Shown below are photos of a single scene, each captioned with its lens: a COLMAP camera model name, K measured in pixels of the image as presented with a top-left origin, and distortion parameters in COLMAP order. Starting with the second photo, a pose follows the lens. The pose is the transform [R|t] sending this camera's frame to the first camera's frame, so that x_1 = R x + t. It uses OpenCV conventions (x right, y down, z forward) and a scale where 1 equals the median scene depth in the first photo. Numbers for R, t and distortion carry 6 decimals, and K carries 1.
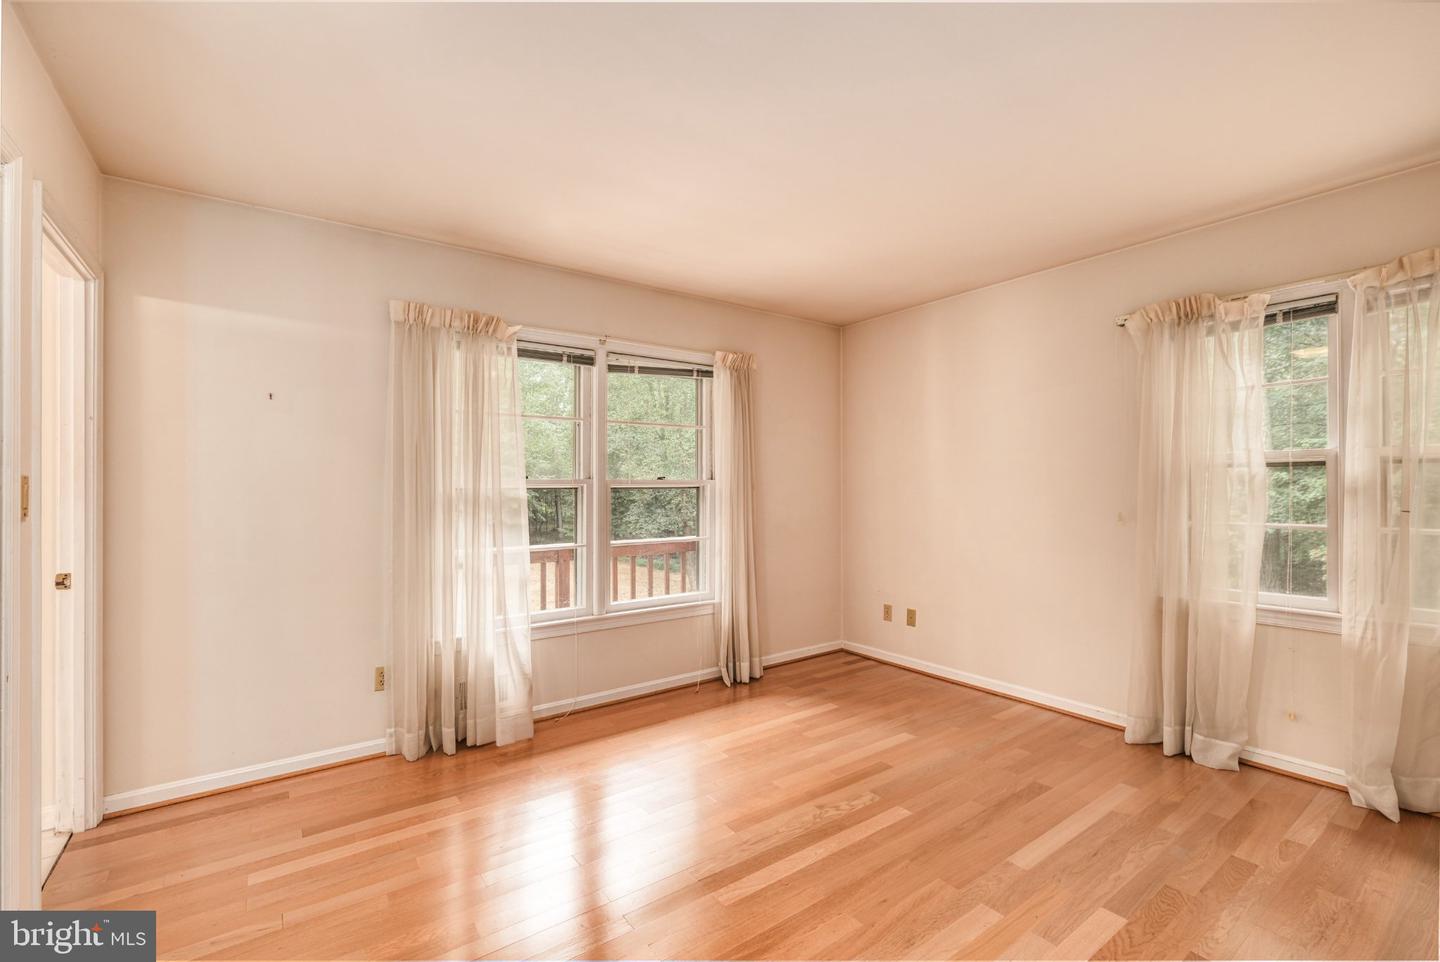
lens RADIAL K [[637.2, 0, 719.9], [0, 637.2, 476.3], [0, 0, 1]] dist [0.001331, 0.000046]
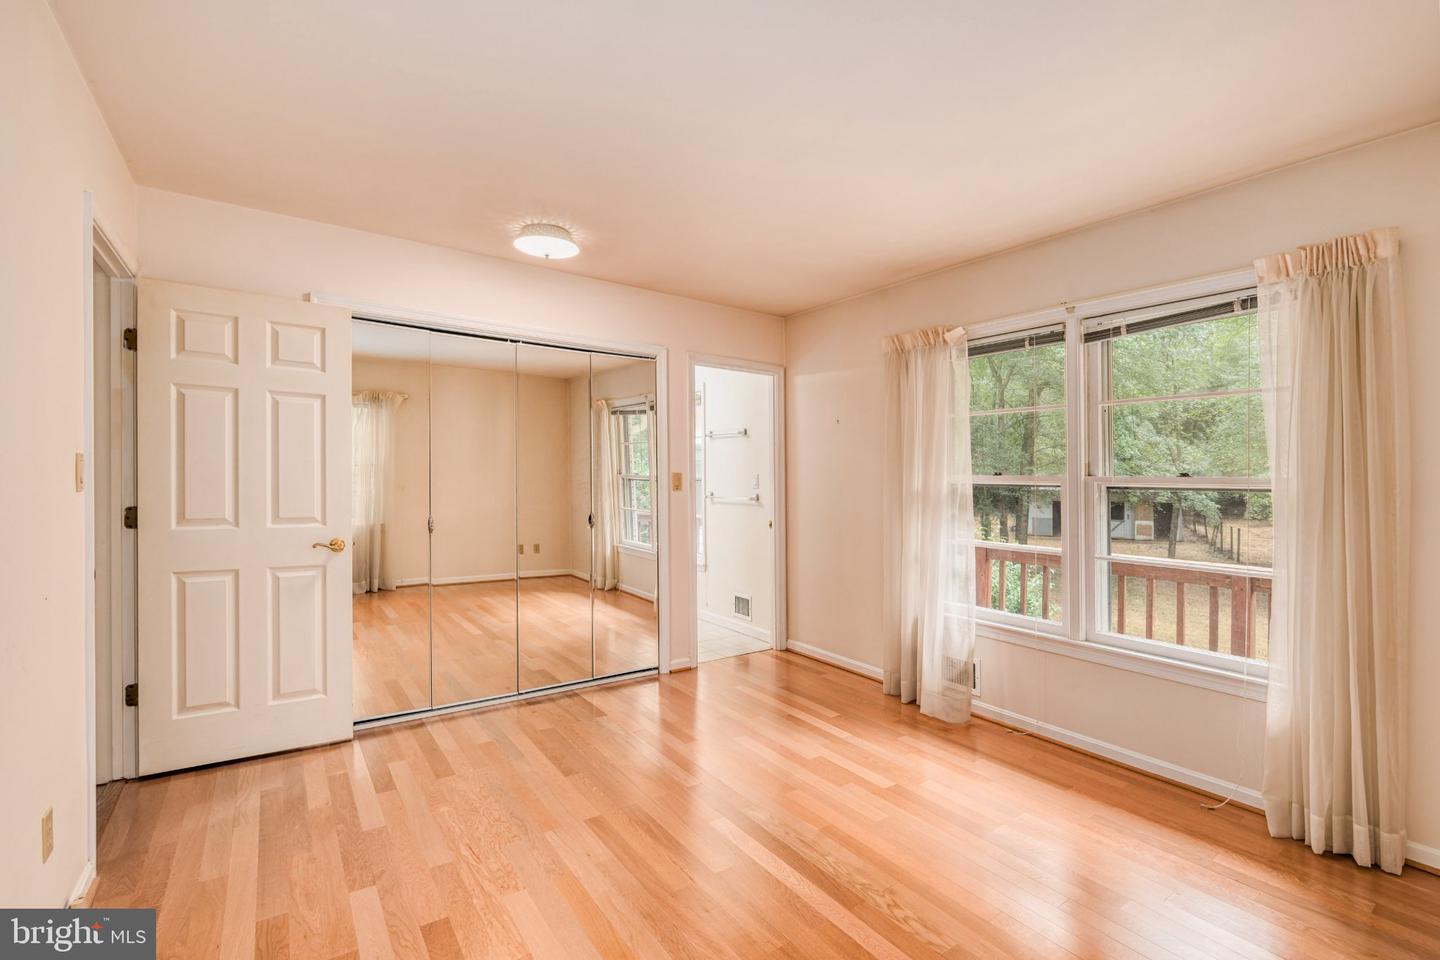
lens RADIAL K [[639.5, 0, 719.5], [0, 639.5, 477.7], [0, 0, 1]] dist [0.001164, 0.000122]
pose [[-0.019541, 0.002281, -0.999806, 0.652271], [-0.001923, 0.999995, 0.002319, 0.006546], [0.999807, 0.001968, -0.019536, 0.554643]]
